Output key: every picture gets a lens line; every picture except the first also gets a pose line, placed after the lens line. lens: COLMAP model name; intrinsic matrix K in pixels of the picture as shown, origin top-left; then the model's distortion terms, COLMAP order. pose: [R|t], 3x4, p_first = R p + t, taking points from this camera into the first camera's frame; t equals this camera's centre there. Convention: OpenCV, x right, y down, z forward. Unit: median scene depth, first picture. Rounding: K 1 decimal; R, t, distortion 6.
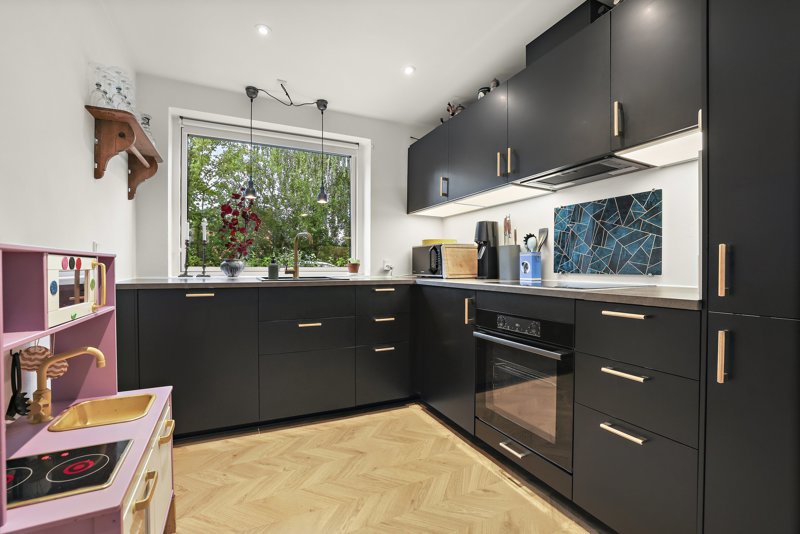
lens RADIAL K [[345.1, 0, 388.2], [0, 345.1, 271.0], [0, 0, 1]] dist [-0.034983, 0.009820]
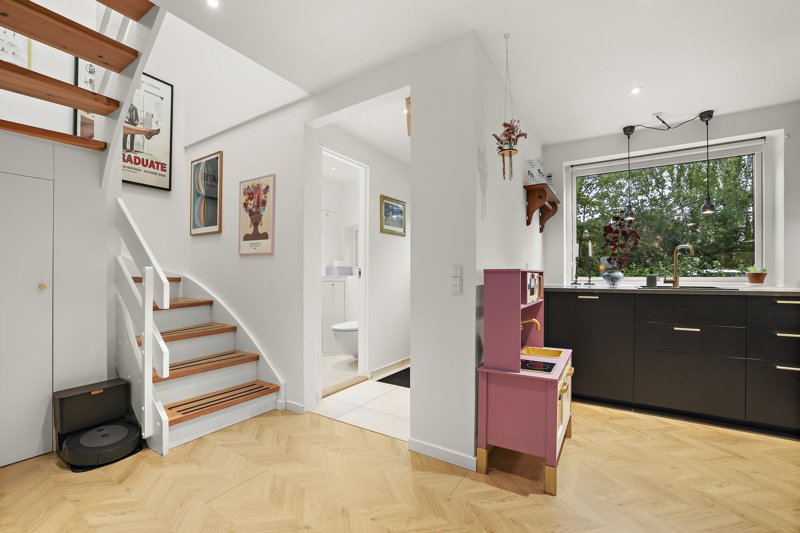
lens RADIAL K [[345.1, 0, 396.8], [0, 345.1, 277.0], [0, 0, 1]] dist [-0.034983, 0.009820]
pose [[0.544203, 0.000896, -0.838953, 0.151509], [-0.009356, 0.999944, -0.005001, 0.001627], [0.838902, 0.010571, 0.544180, -0.321170]]
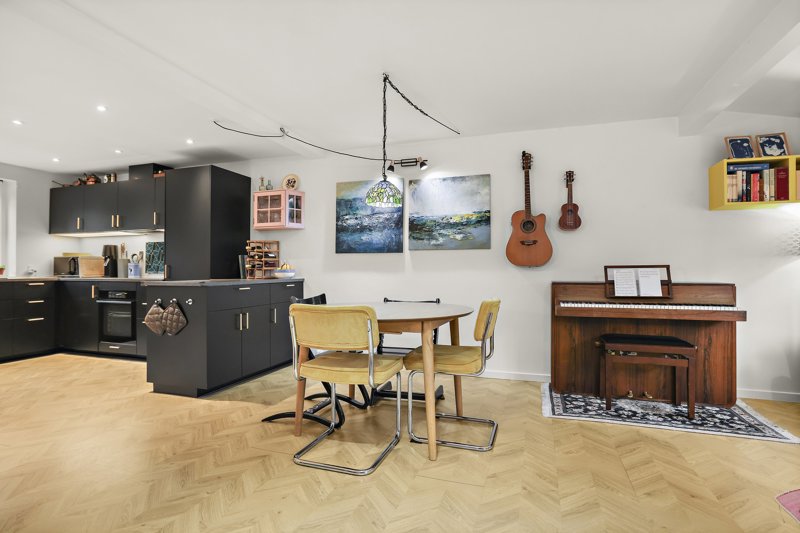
lens RADIAL K [[410.9, 0, 398.3], [0, 410.9, 266.8], [0, 0, 1]] dist [-0.003331, -0.000121]
pose [[0.686266, 0.005734, 0.727328, -0.238053], [0.008346, 0.999841, -0.015757, 0.015463], [-0.727302, 0.016883, 0.686109, -1.568350]]
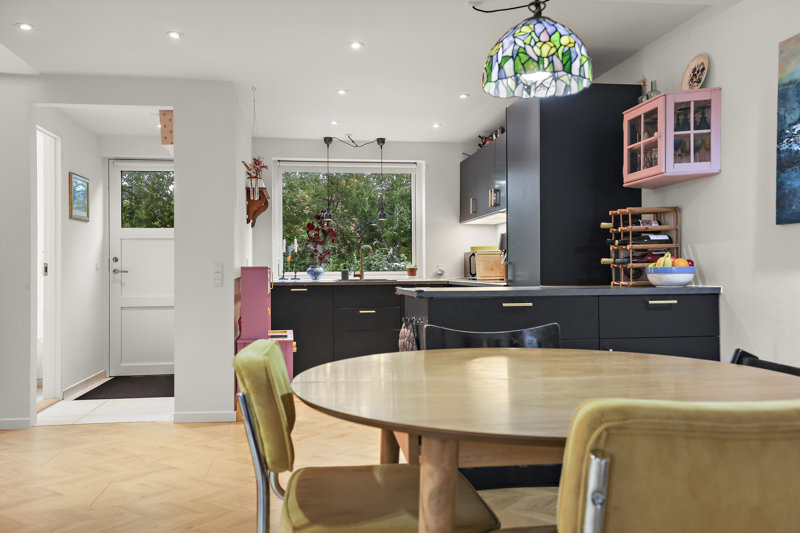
lens RADIAL K [[672.9, 0, 389.5], [0, 672.9, 265.9], [0, 0, 1]] dist [0.023475, 0.023172]
pose [[0.958111, -0.010110, -0.286218, 0.576921], [0.005091, 0.999820, -0.018275, 0.014452], [0.286351, 0.016052, 0.957990, -1.442248]]
